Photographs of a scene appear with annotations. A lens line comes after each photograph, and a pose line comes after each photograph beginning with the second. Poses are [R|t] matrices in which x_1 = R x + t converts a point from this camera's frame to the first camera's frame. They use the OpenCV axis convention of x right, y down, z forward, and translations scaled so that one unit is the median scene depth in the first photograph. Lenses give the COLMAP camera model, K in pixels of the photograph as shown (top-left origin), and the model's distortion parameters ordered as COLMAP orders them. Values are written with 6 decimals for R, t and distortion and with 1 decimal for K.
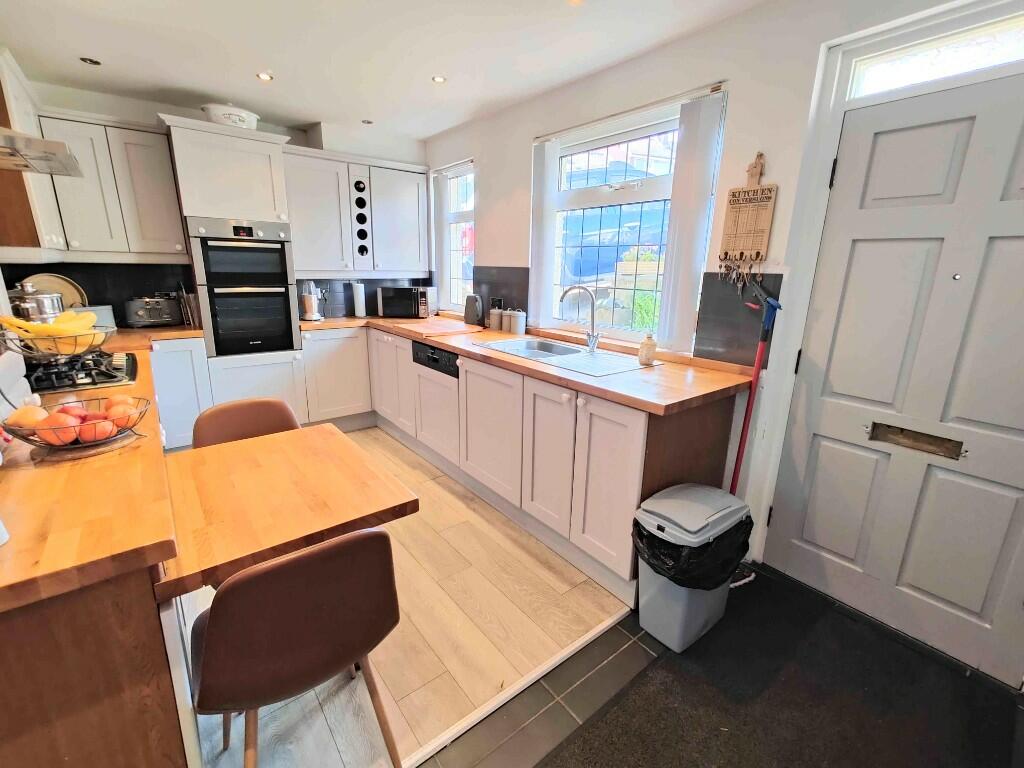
lens RADIAL K [[451.6, 0, 512.6], [0, 451.6, 378.8], [0, 0, 1]] dist [0.008598, 0.000072]
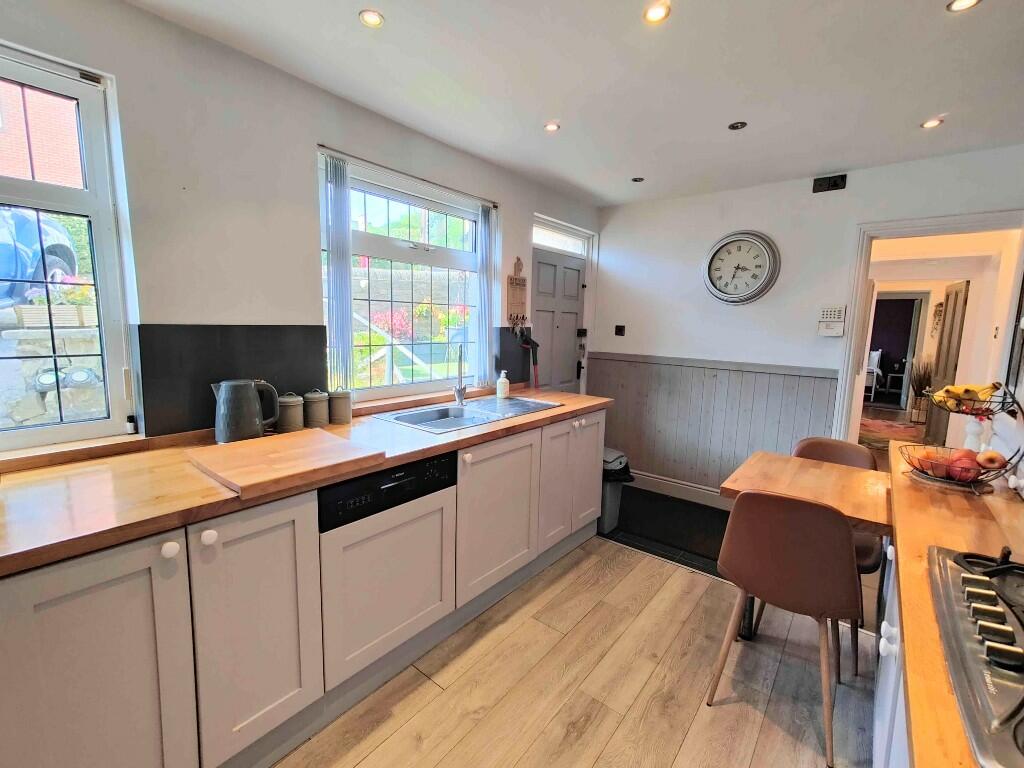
lens RADIAL K [[451.6, 0, 512.6], [0, 451.6, 378.8], [0, 0, 1]] dist [0.008598, 0.000072]
pose [[-0.214775, -0.148196, 0.965355, -0.966268], [0.210838, 0.958080, 0.193987, -0.335577], [-0.953635, 0.245197, -0.174526, 1.205522]]
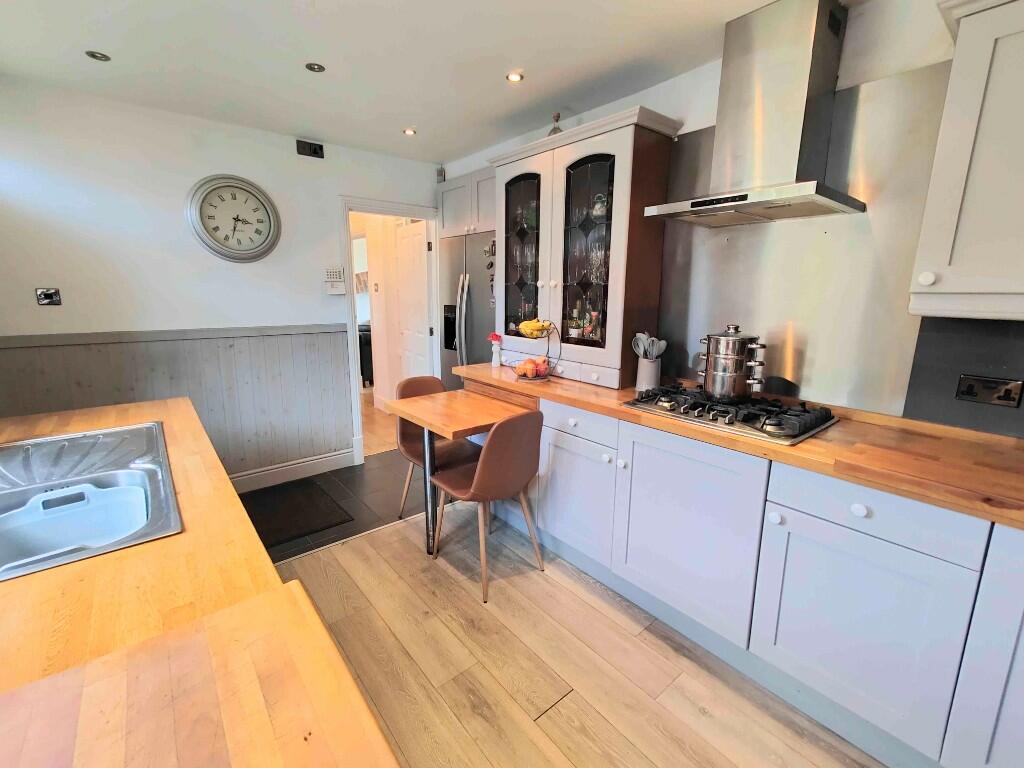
lens RADIAL K [[451.6, 0, 512.6], [0, 451.6, 378.8], [0, 0, 1]] dist [0.008598, 0.000072]
pose [[-0.999389, -0.023161, -0.026179, -0.401615], [-0.032216, 0.900907, 0.432815, -0.417765], [0.013560, 0.433394, -0.901103, 1.537862]]
